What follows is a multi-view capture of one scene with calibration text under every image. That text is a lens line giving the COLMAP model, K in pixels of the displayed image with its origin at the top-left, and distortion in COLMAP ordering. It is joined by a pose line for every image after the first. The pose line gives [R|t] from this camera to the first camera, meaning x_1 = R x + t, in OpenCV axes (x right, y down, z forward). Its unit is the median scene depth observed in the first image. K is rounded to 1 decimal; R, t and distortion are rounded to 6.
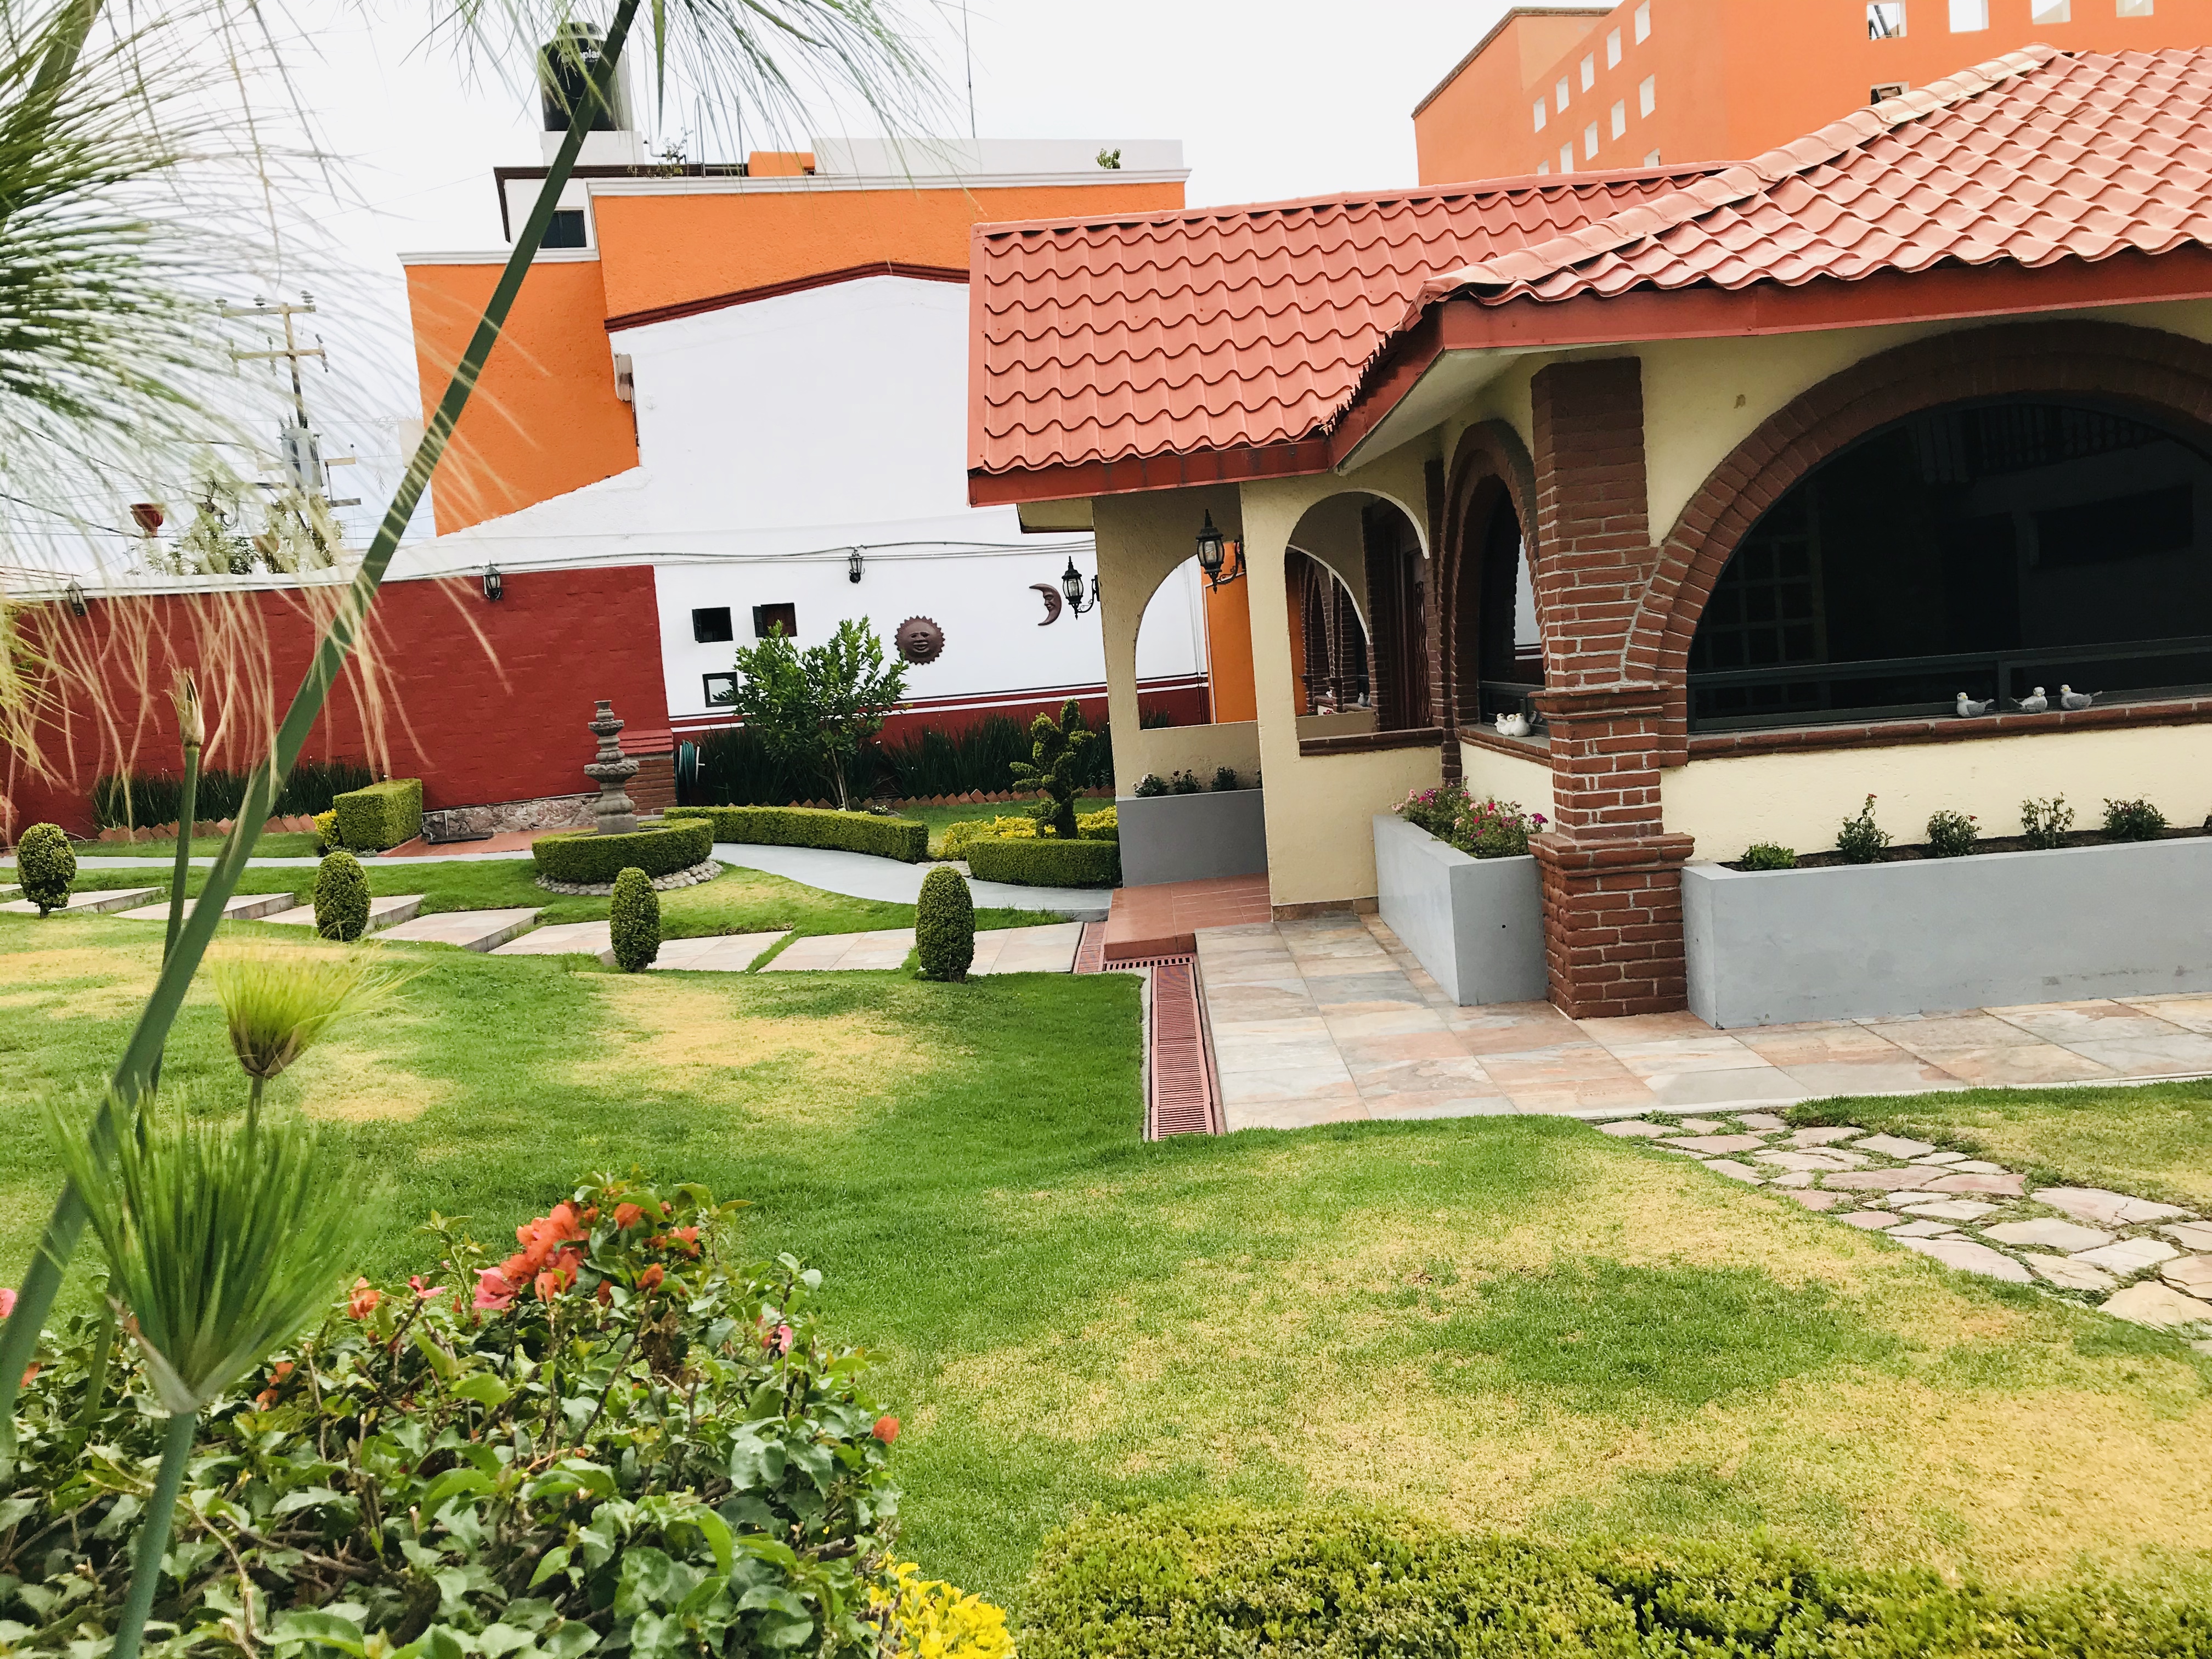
lens RADIAL K [[1784.9, 0, 1106.0], [0, 1784.9, 829.5], [0, 0, 1]] dist [0.012553, 0.003509]
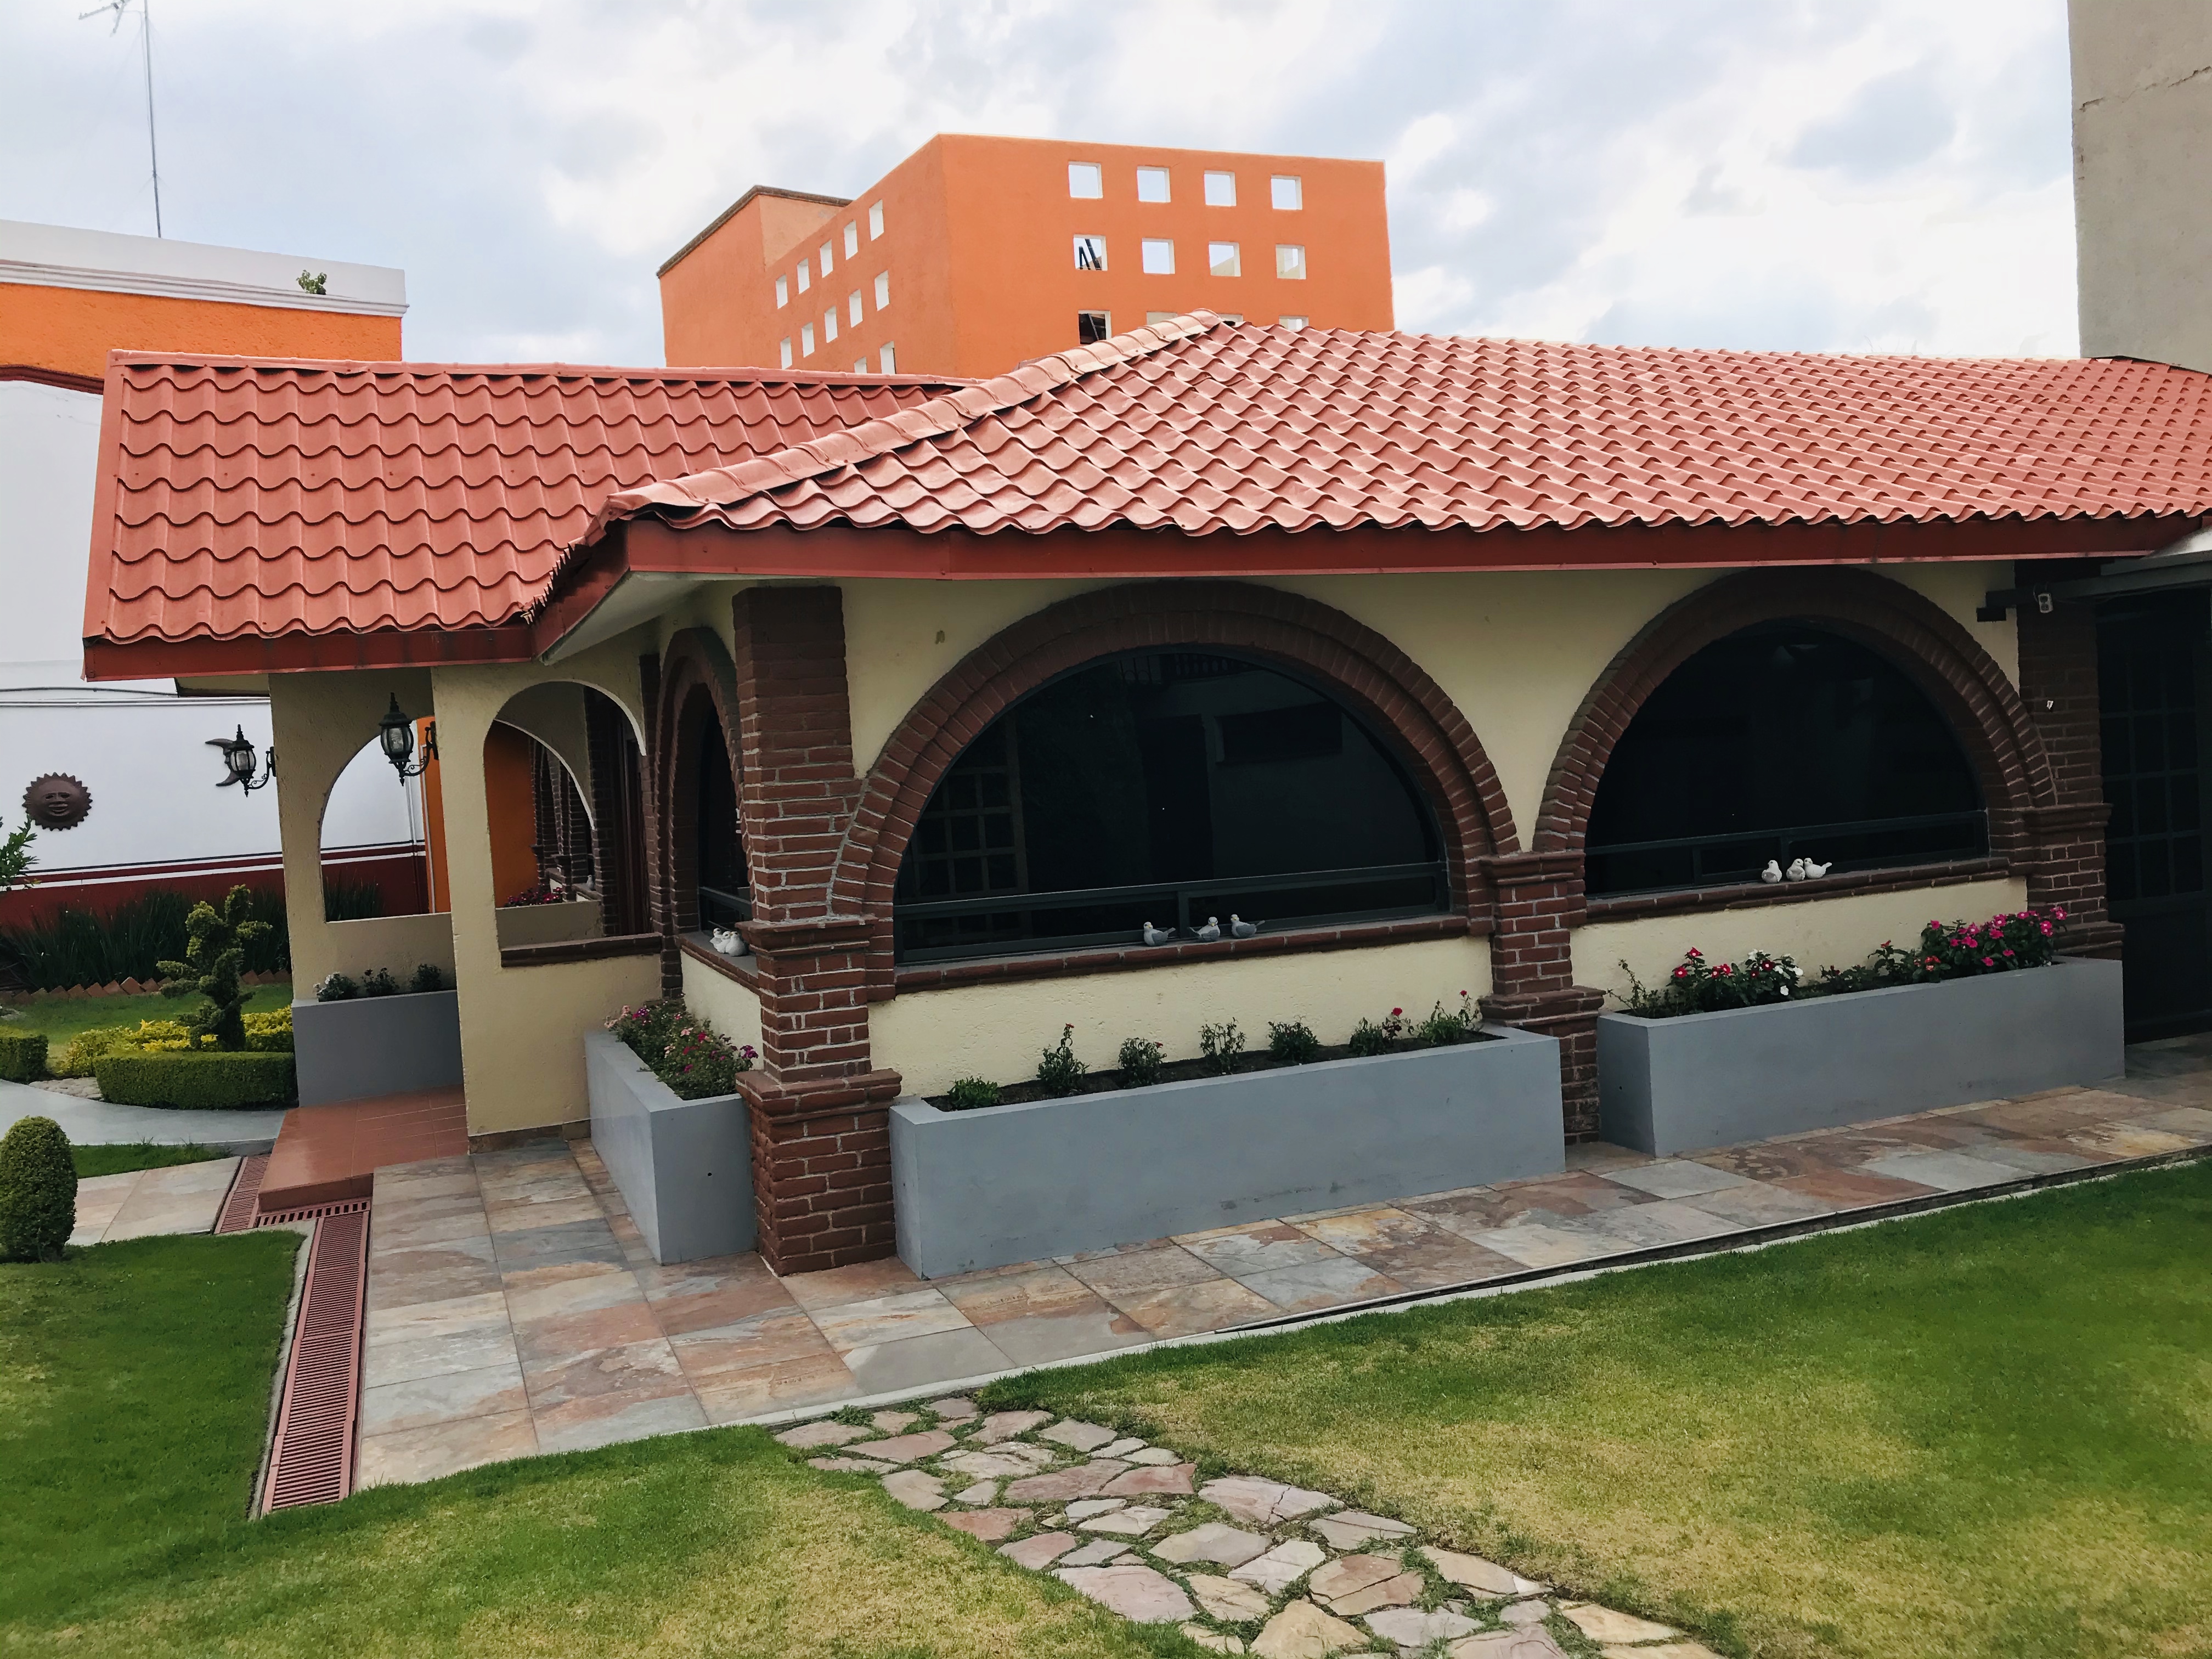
lens RADIAL K [[1786.6, 0, 1106.0], [0, 1786.6, 829.5], [0, 0, 1]] dist [0.071314, -0.098491]
pose [[0.919584, 0.010193, 0.392761, 0.046203], [0.020644, 0.997029, -0.074210, -0.054360], [-0.392350, 0.076350, 0.916642, 0.050020]]
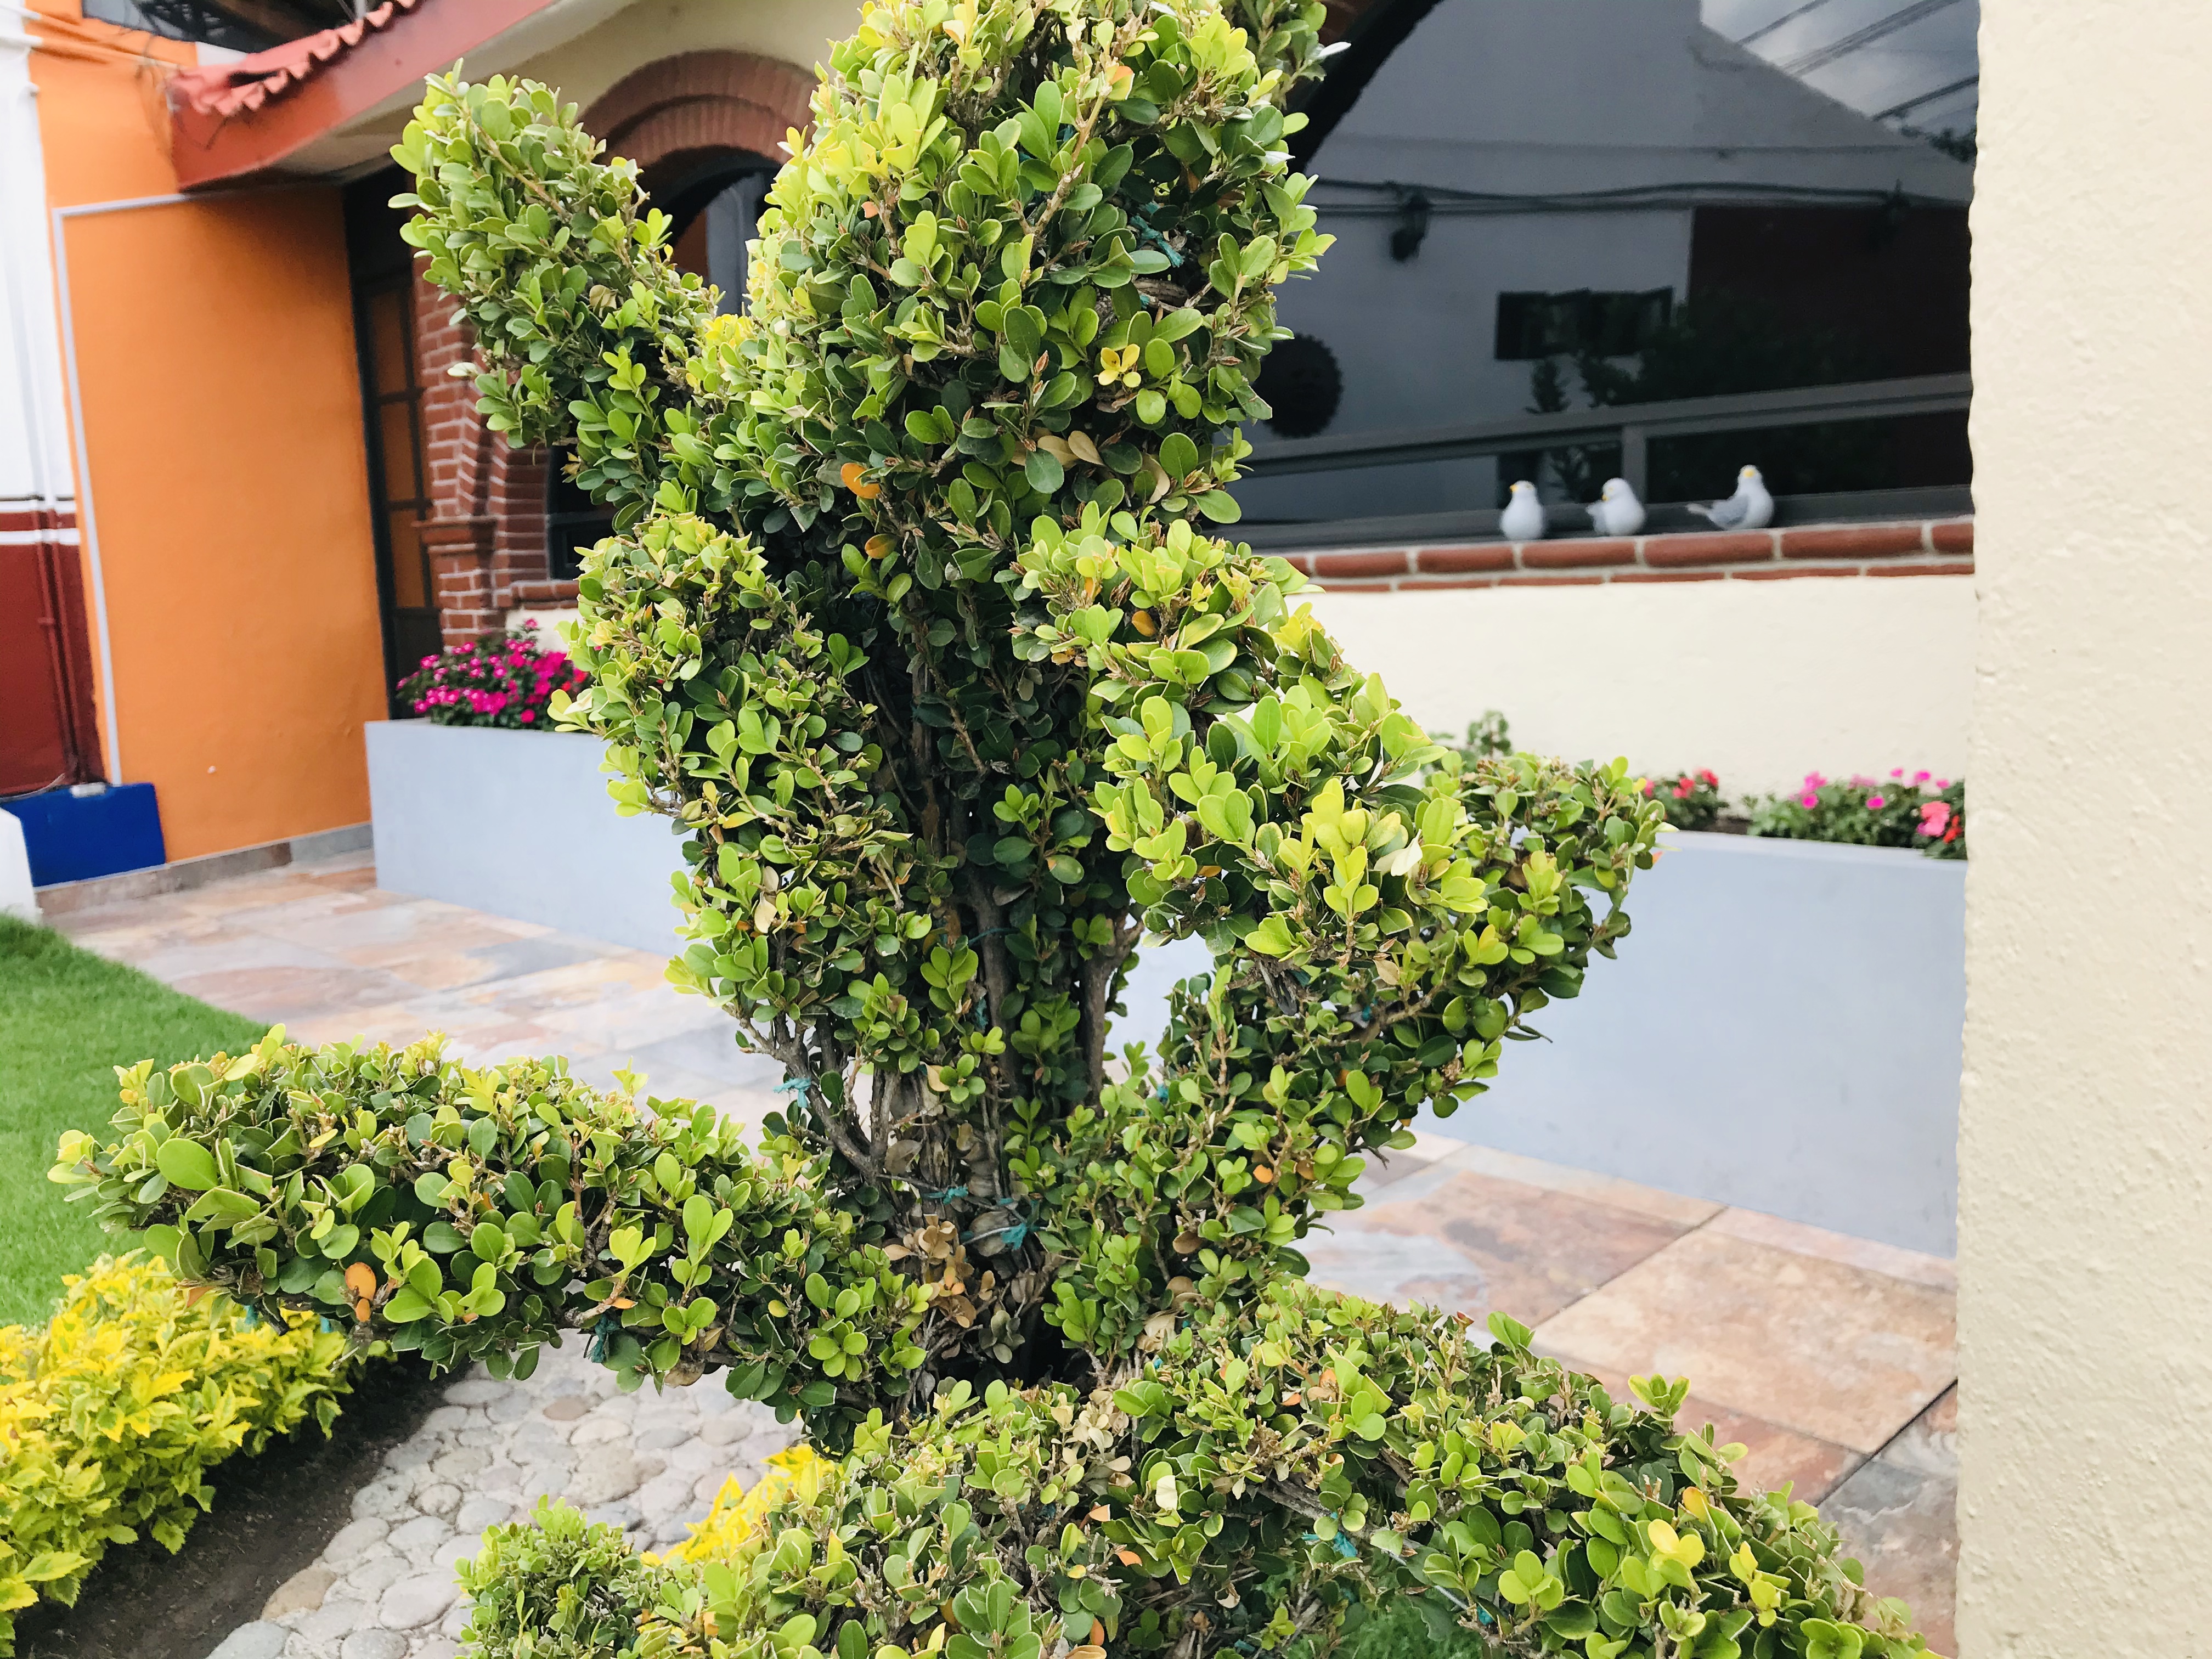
lens RADIAL K [[1760.0, 0, 1106.0], [0, 1760.0, 829.5], [0, 0, 1]] dist [0.073709, -0.105993]
pose [[0.697033, -0.045611, 0.715587, -0.115135], [0.045794, 0.998769, 0.019054, -0.086518], [-0.715575, 0.019489, 0.698264, 1.899418]]
